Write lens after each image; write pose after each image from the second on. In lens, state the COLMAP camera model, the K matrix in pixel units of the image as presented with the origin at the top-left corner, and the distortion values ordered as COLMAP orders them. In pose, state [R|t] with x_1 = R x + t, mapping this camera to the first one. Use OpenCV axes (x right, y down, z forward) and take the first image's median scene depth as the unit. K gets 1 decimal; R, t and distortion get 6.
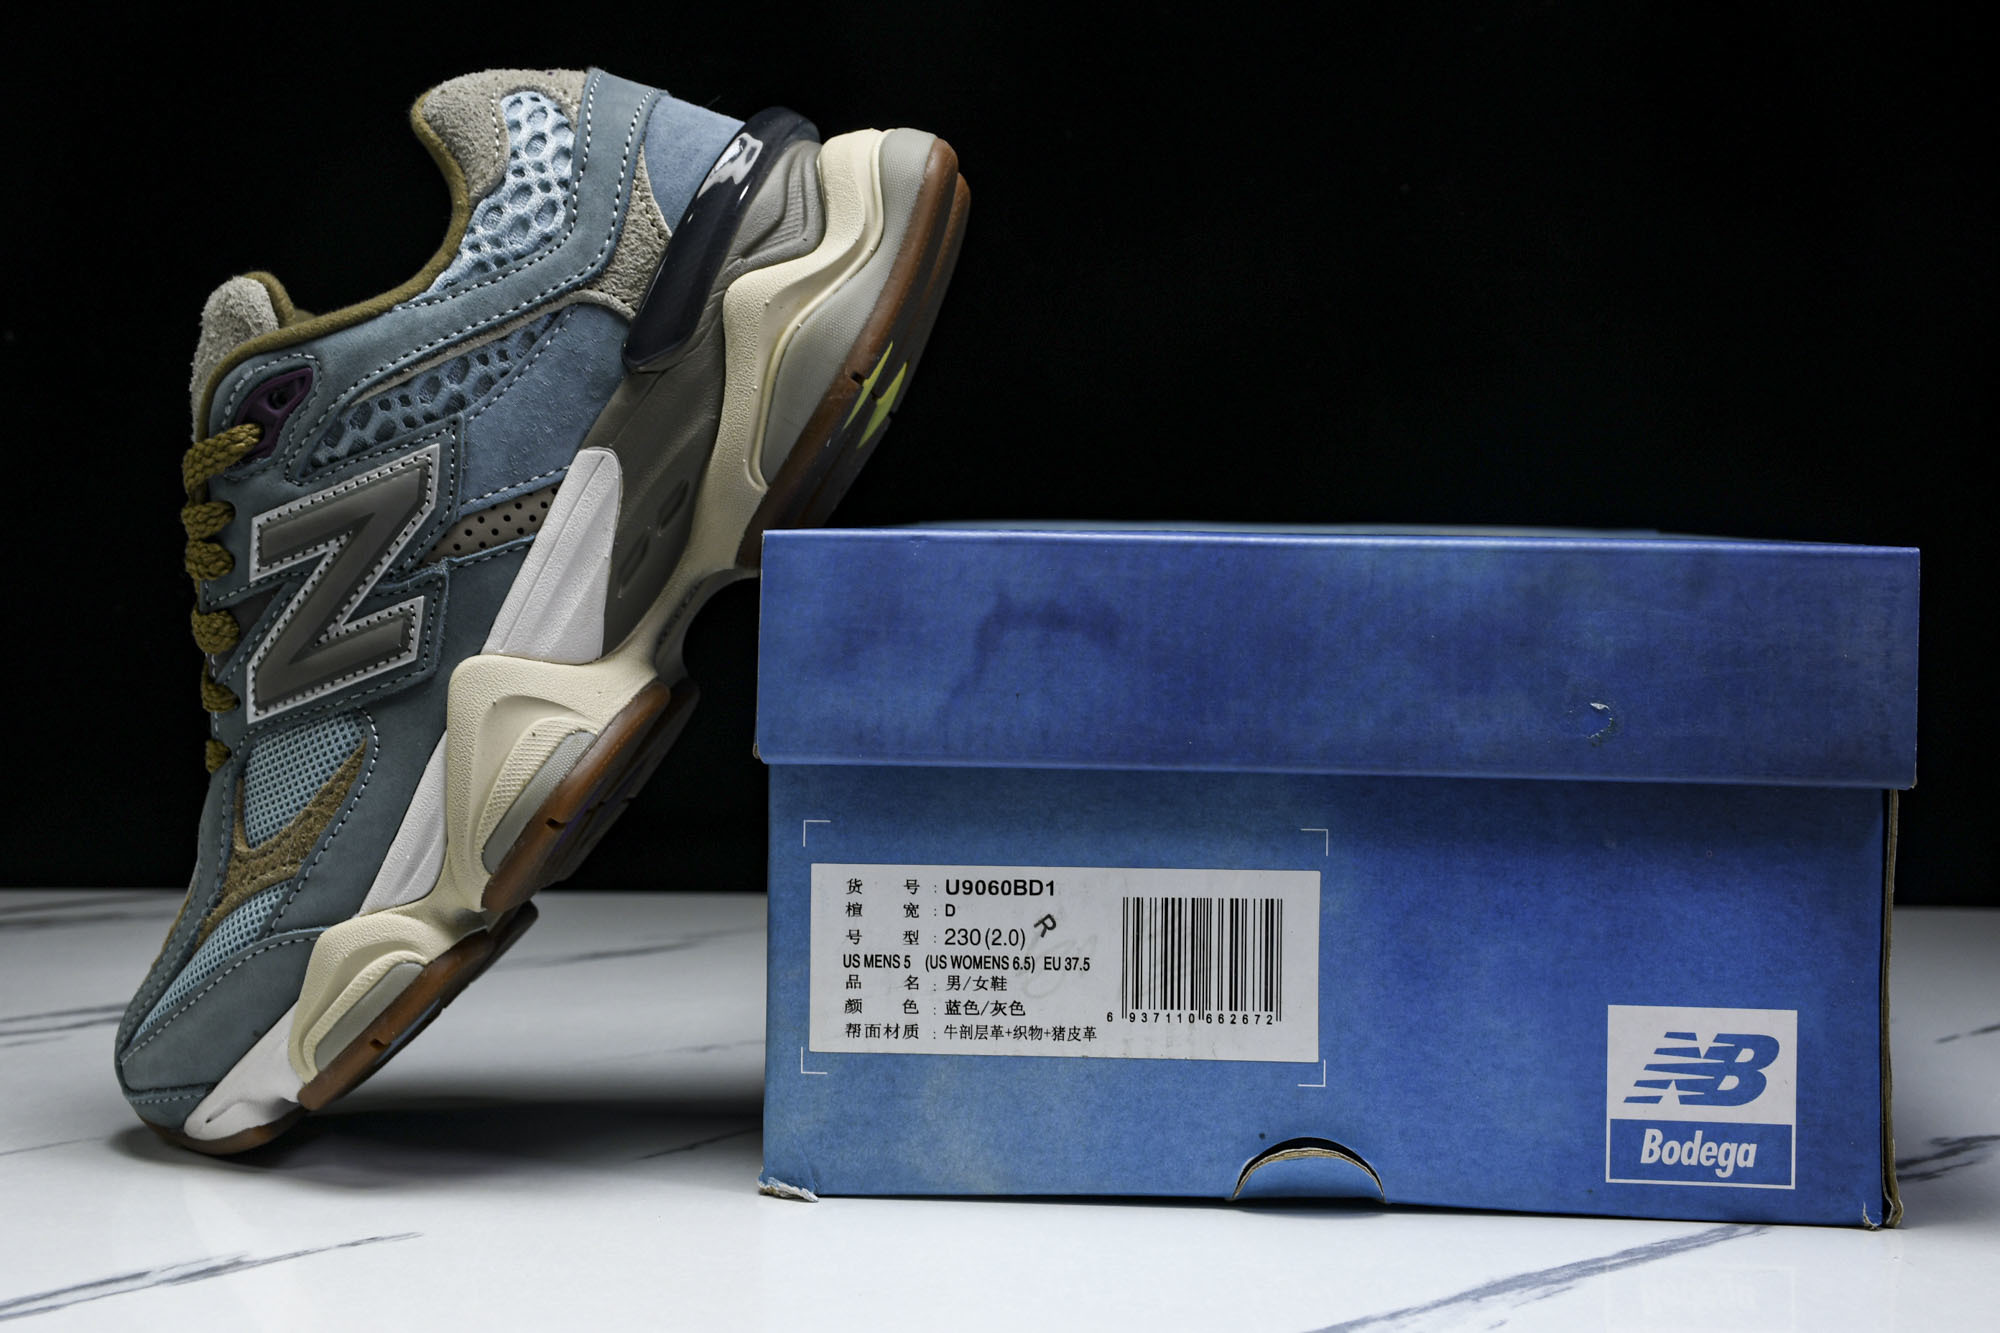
lens RADIAL K [[3296.5, 0, 1000.2], [0, 3296.5, 666.8], [0, 0, 1]] dist [0.113339, 0.000000]
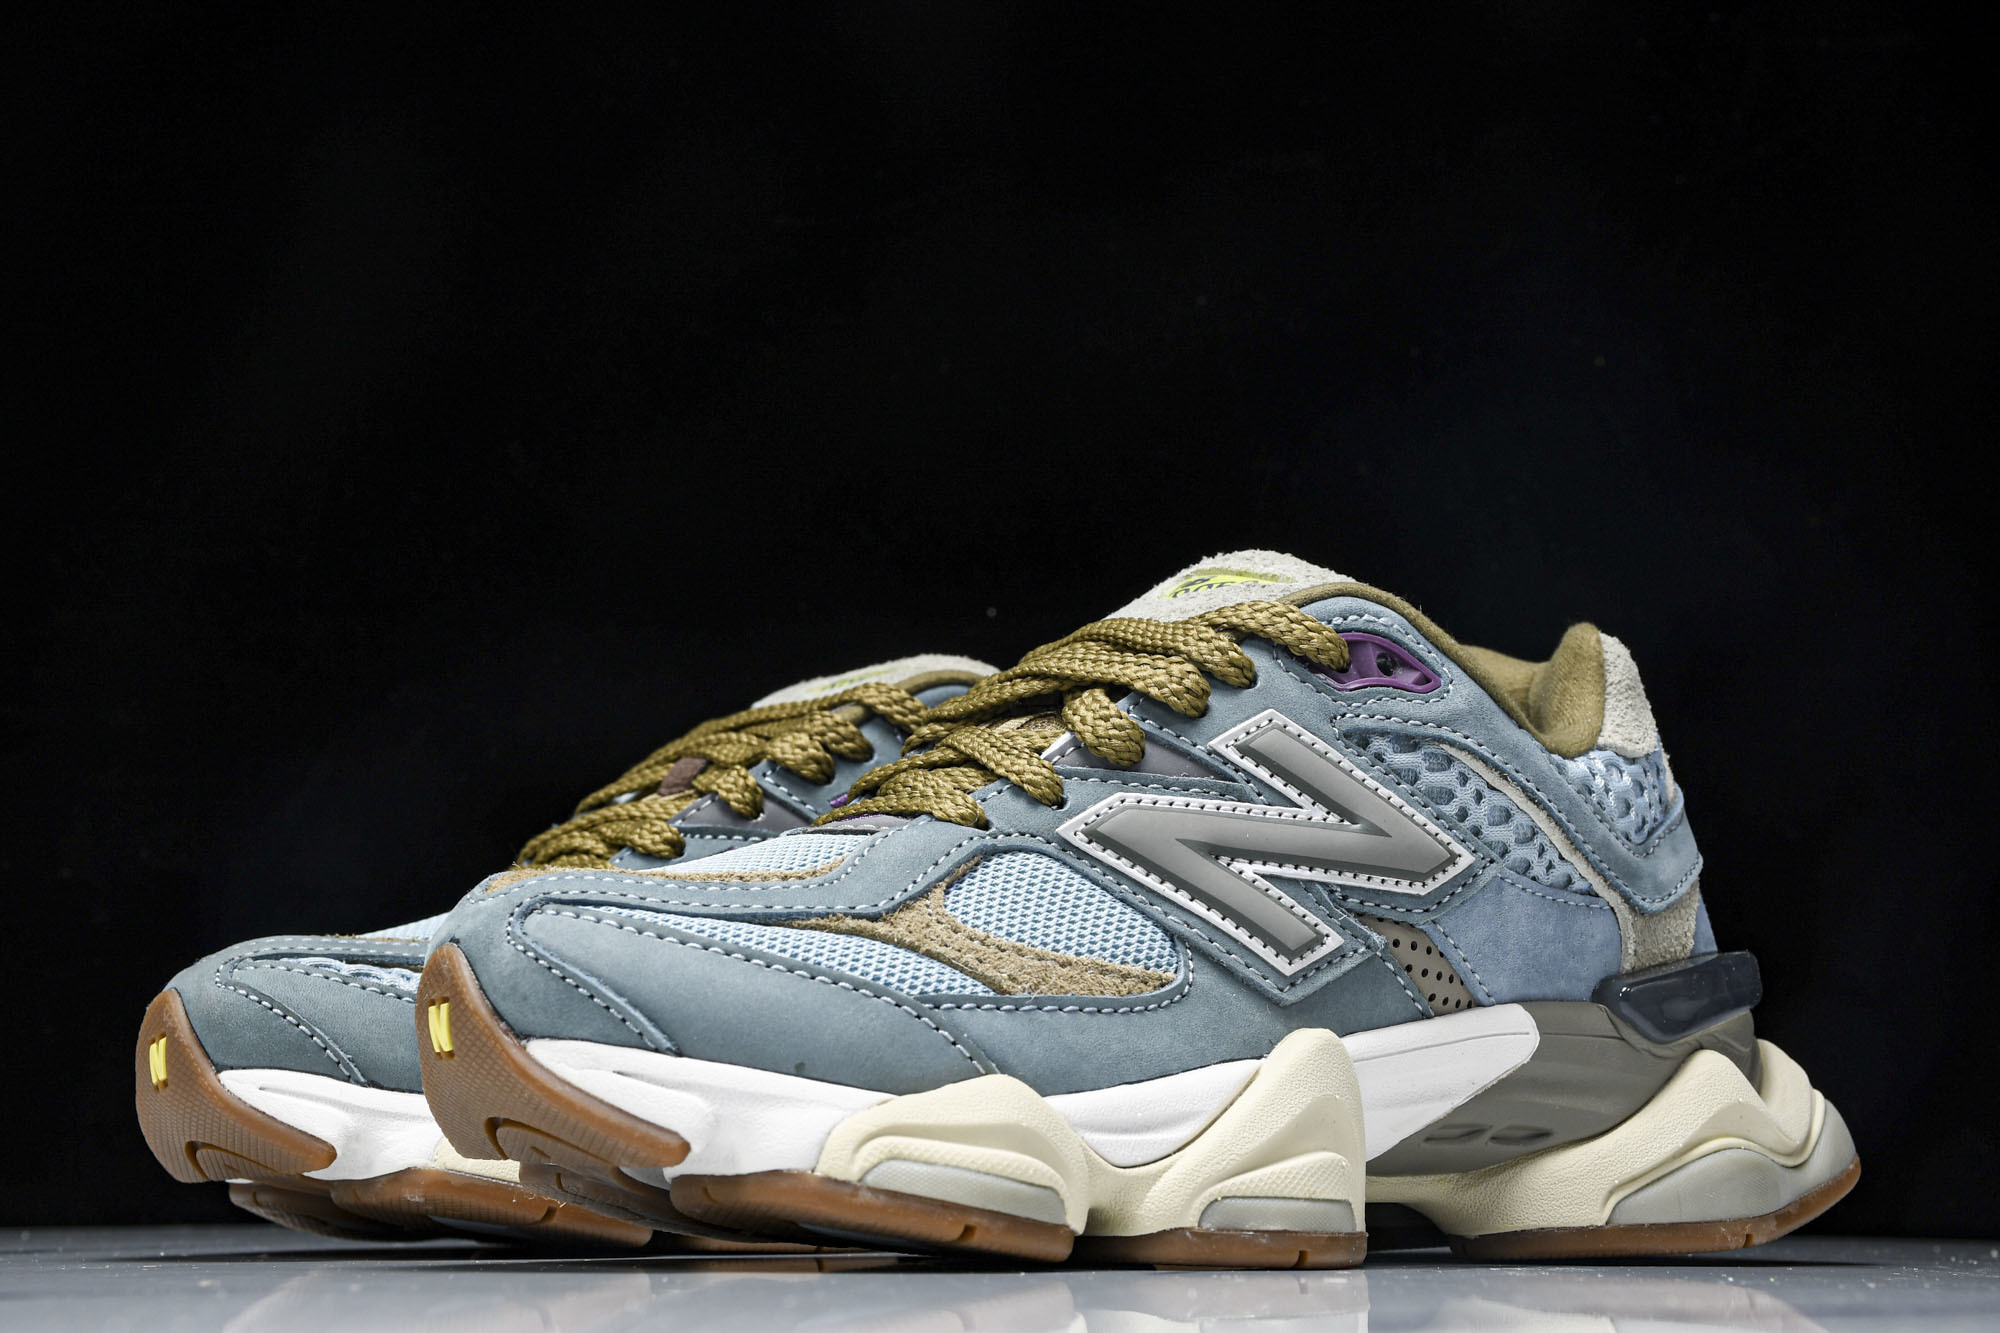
lens RADIAL K [[3296.5, 0, 1004.3], [0, 3296.5, 667.6], [0, 0, 1]] dist [0.113339, 0.000000]
pose [[0.474428, 0.860901, 0.183758, -0.414383], [-0.664129, 0.487057, -0.567193, 0.449989], [-0.577798, 0.147053, 0.802823, 0.399035]]
